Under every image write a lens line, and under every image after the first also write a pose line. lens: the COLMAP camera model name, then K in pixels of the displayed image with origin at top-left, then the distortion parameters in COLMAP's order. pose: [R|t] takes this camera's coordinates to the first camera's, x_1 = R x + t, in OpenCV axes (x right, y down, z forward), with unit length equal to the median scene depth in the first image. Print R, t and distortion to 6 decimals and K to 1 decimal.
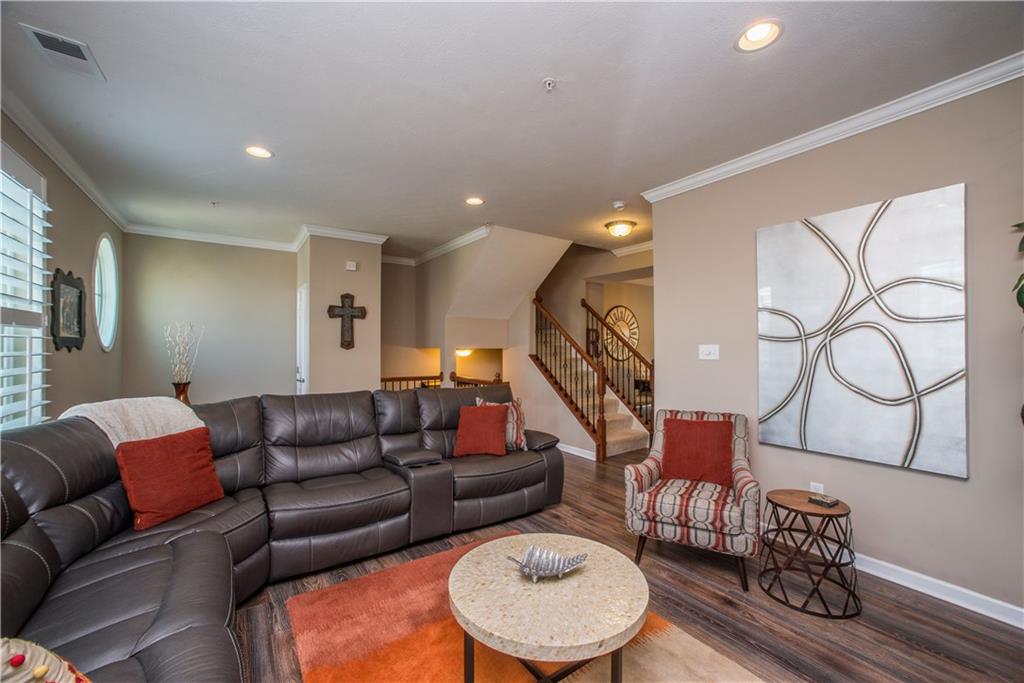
lens RADIAL K [[414.3, 0, 503.2], [0, 414.3, 344.5], [0, 0, 1]] dist [-0.041924, 0.013196]
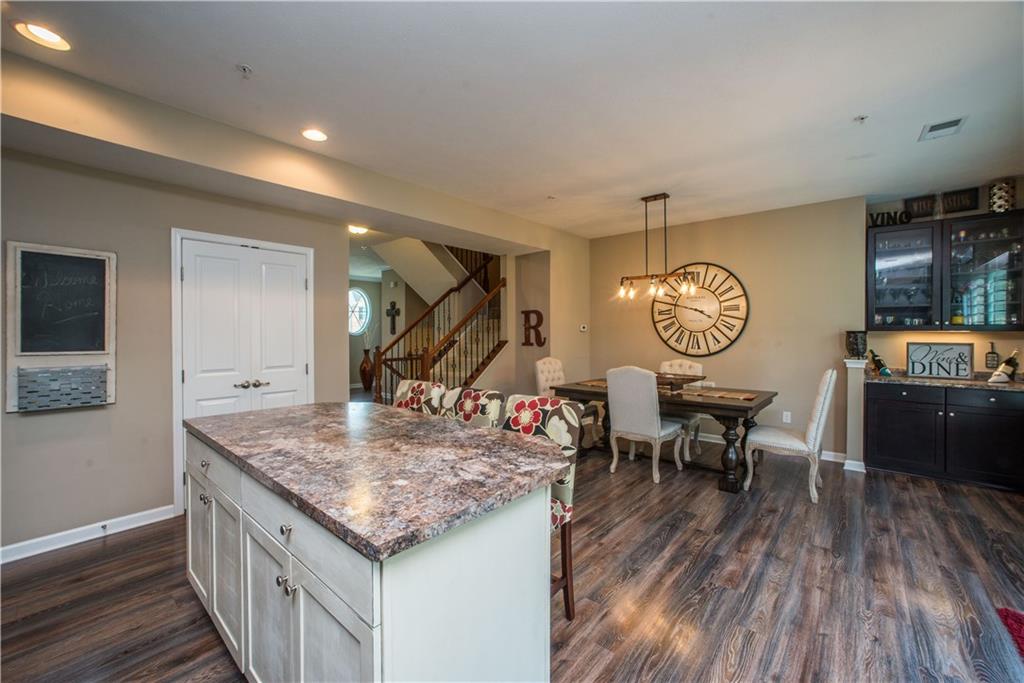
lens RADIAL K [[414.3, 0, 498.3], [0, 414.3, 341.1], [0, 0, 1]] dist [-0.041924, 0.013196]
pose [[0.252191, 0.012625, -0.967595, 1.362279], [0.004511, 0.999889, 0.014222, 0.015153], [0.967667, -0.007952, 0.252106, 0.995448]]
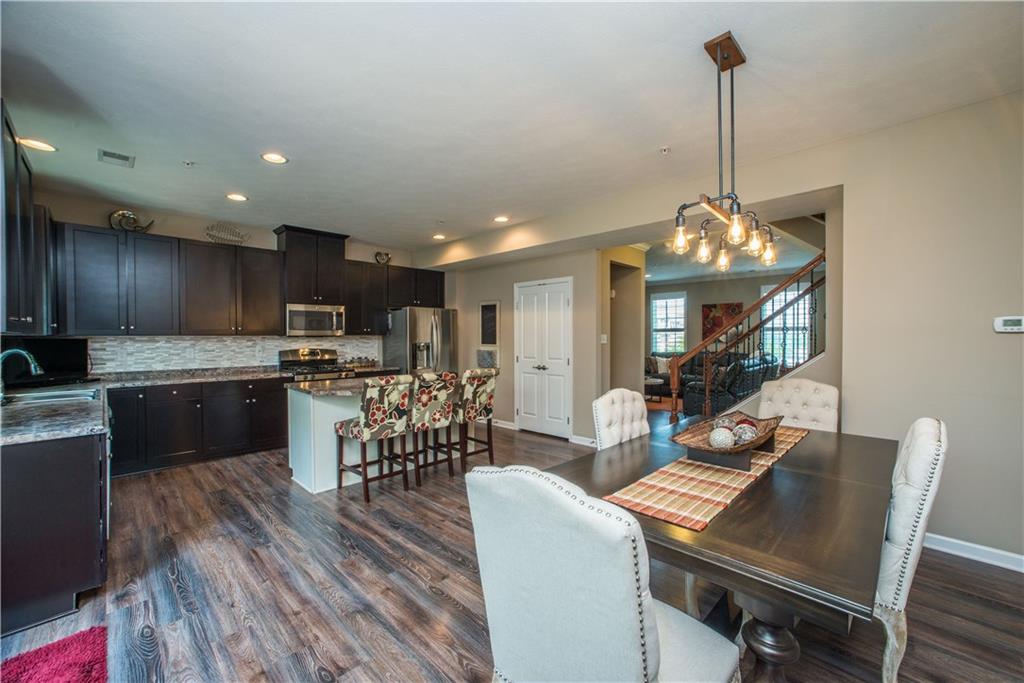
lens RADIAL K [[414.3, 0, 519.3], [0, 414.3, 345.7], [0, 0, 1]] dist [-0.041924, 0.013196]
pose [[-0.976816, -0.002469, -0.214064, 0.904053], [-0.006376, 0.999825, 0.017565, 0.014174], [0.213983, 0.018523, -0.976662, 1.875167]]
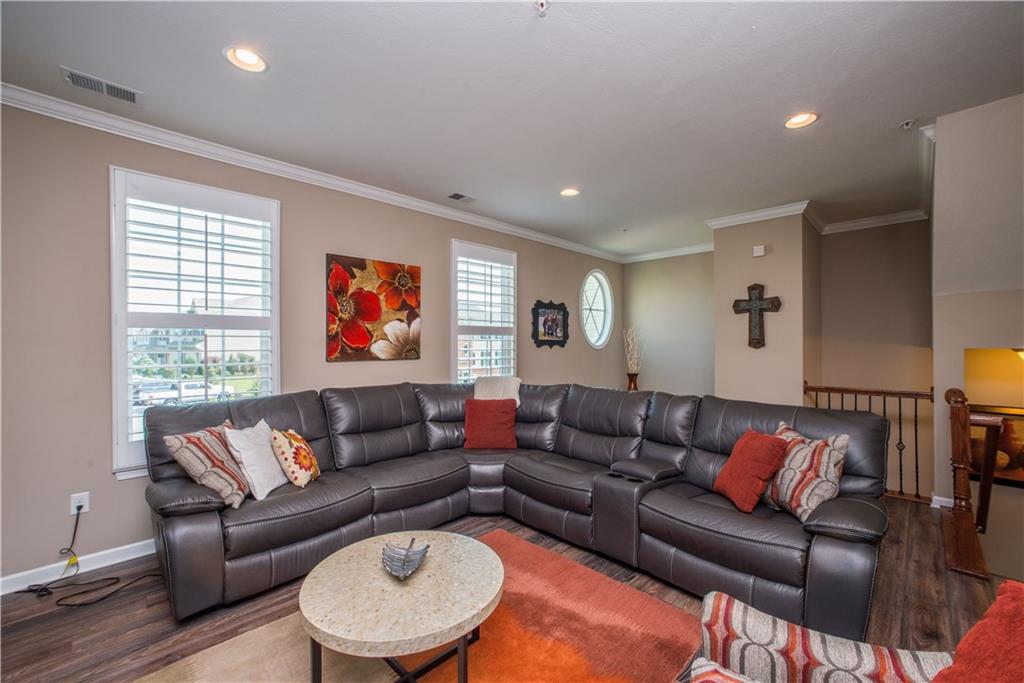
lens RADIAL K [[414.3, 0, 519.9], [0, 414.3, 339.7], [0, 0, 1]] dist [-0.041924, 0.013196]
pose [[0.188316, -0.012320, -0.982031, 0.373473], [0.004630, 0.999921, -0.011657, 0.001076], [0.982098, -0.002352, 0.188358, 0.351157]]
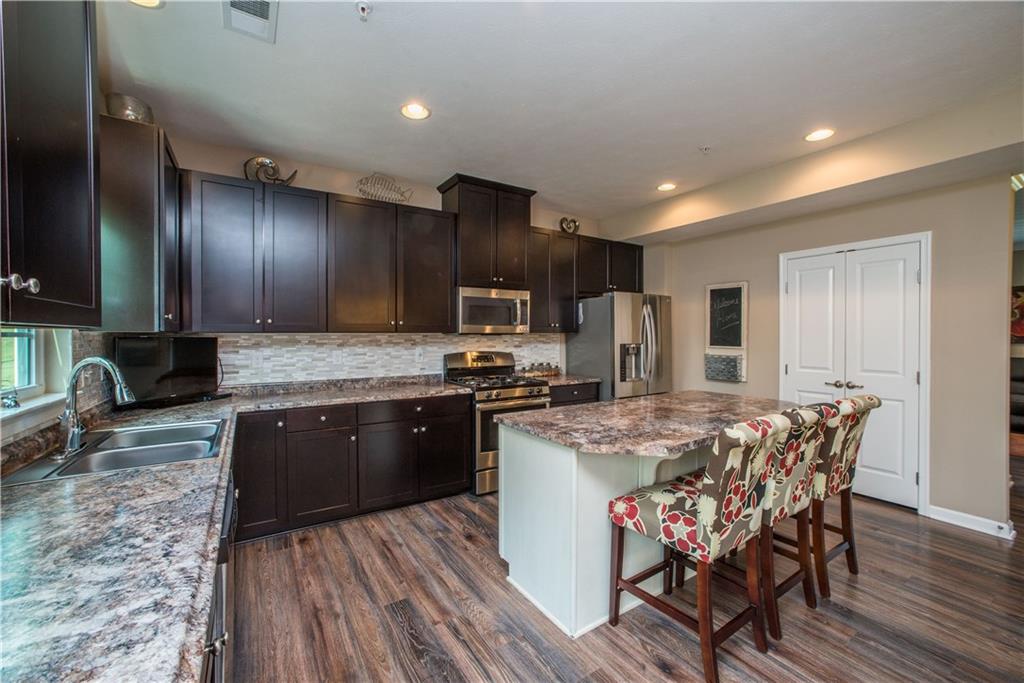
lens RADIAL K [[414.3, 0, 513.7], [0, 414.3, 342.2], [0, 0, 1]] dist [-0.041924, 0.013196]
pose [[-0.999952, -0.006167, 0.007659, 1.159418], [-0.006064, 0.999893, 0.013294, 0.016321], [-0.007740, 0.013247, -0.999882, 1.462529]]
